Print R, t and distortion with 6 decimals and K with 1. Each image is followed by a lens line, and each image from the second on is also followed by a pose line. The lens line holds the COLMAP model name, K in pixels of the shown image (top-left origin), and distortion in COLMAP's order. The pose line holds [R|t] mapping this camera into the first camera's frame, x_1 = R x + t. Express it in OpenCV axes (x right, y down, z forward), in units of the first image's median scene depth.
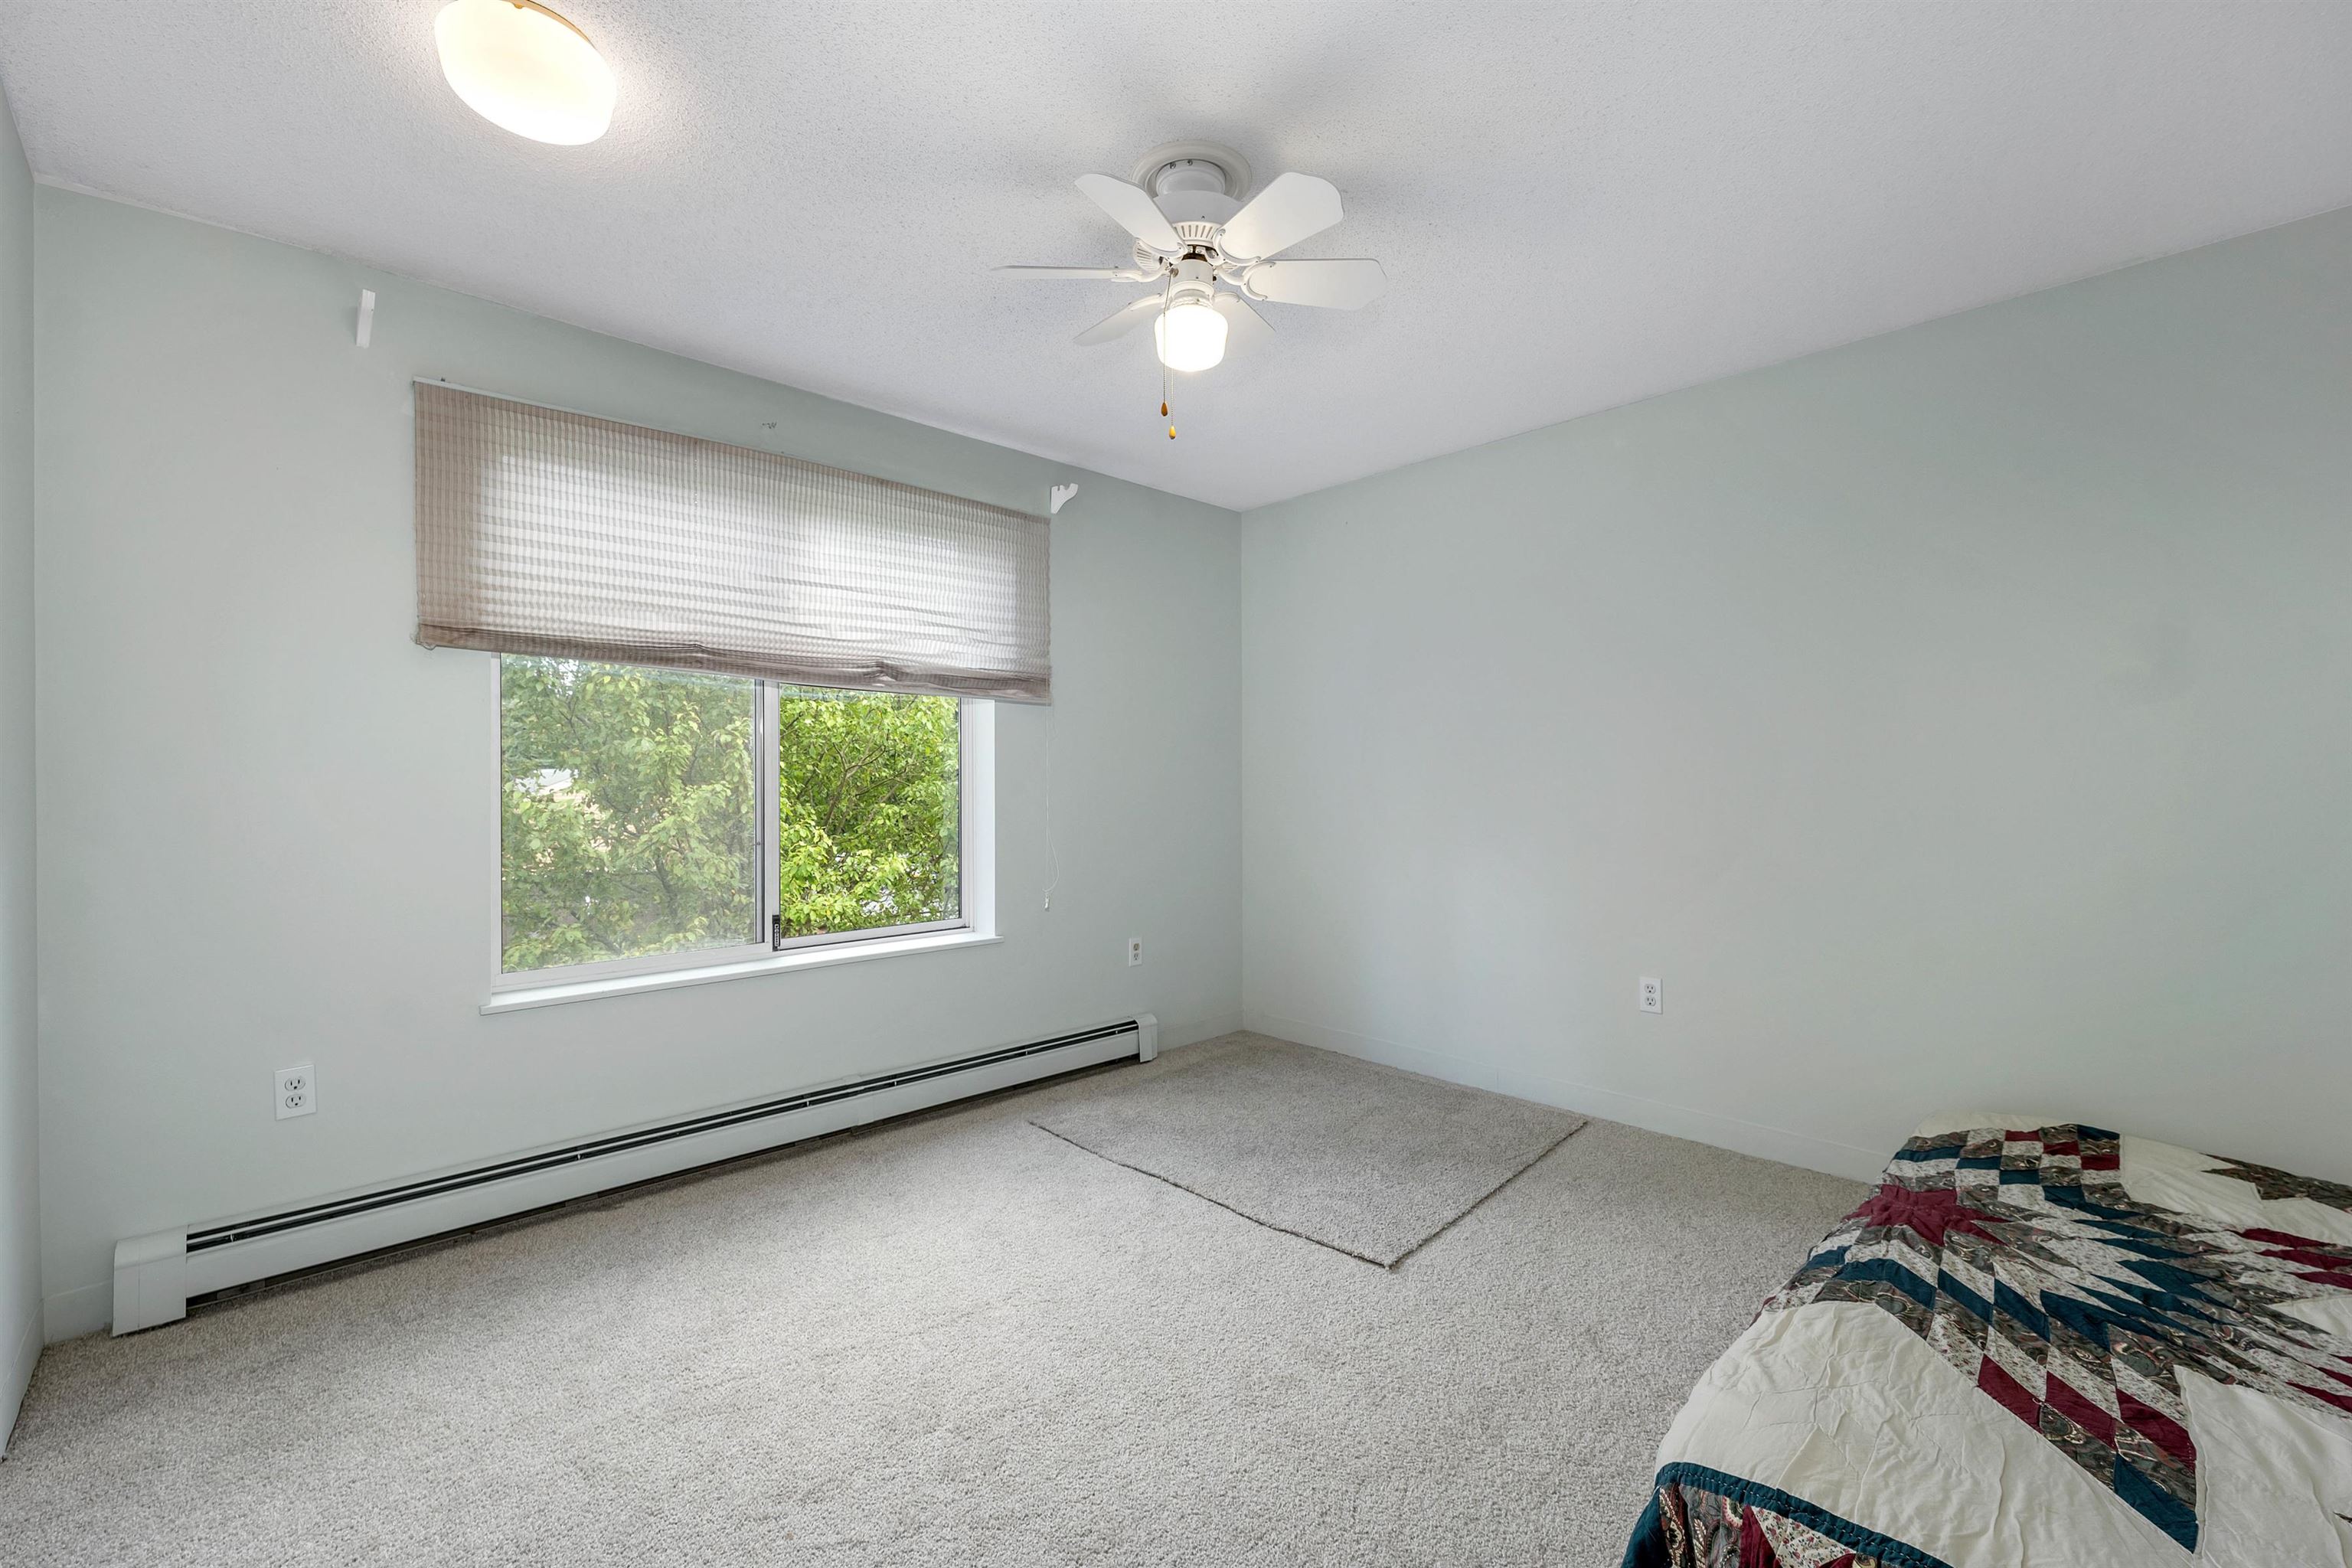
lens RADIAL K [[978.9, 0, 1181.8], [0, 978.9, 810.2], [0, 0, 1]] dist [0.001727, 0.000105]
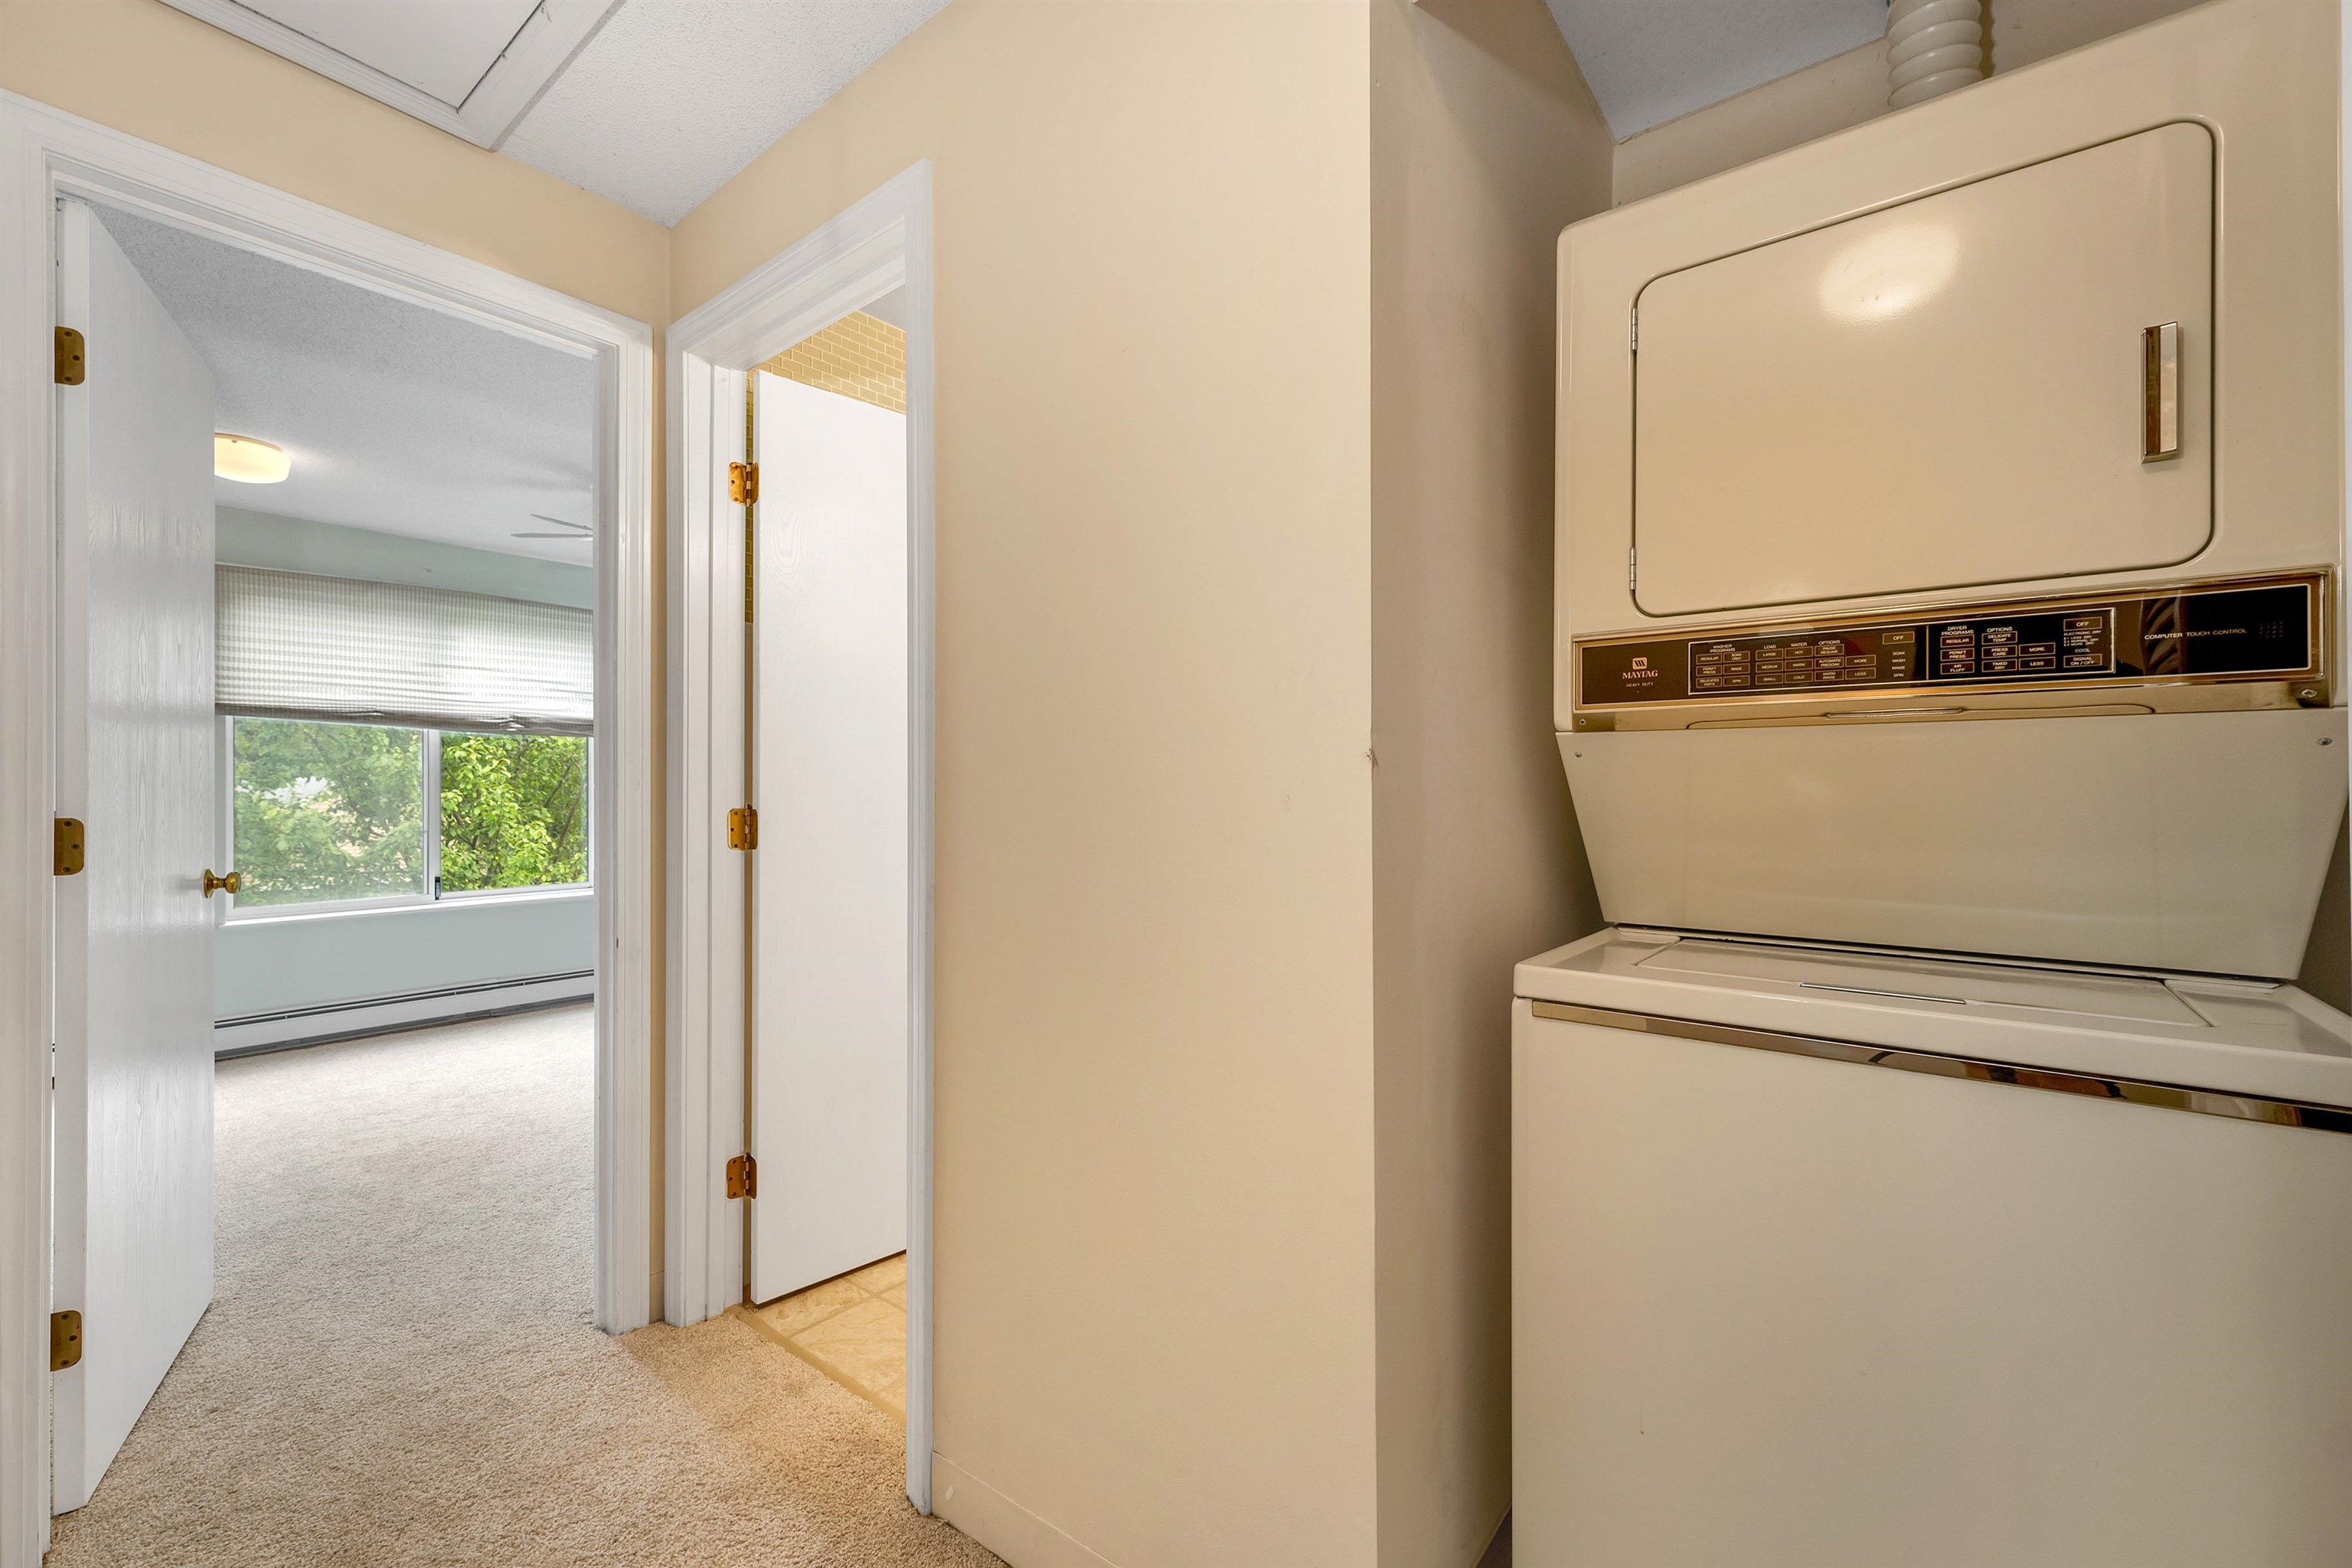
lens RADIAL K [[962.1, 0, 1179.3], [0, 962.1, 790.4], [0, 0, 1]] dist [0.003635, -0.000297]
pose [[0.988352, -0.010922, 0.151792, 0.242684], [0.014122, 0.999700, -0.020018, 0.008004], [-0.151528, 0.021929, 0.988210, -0.325373]]
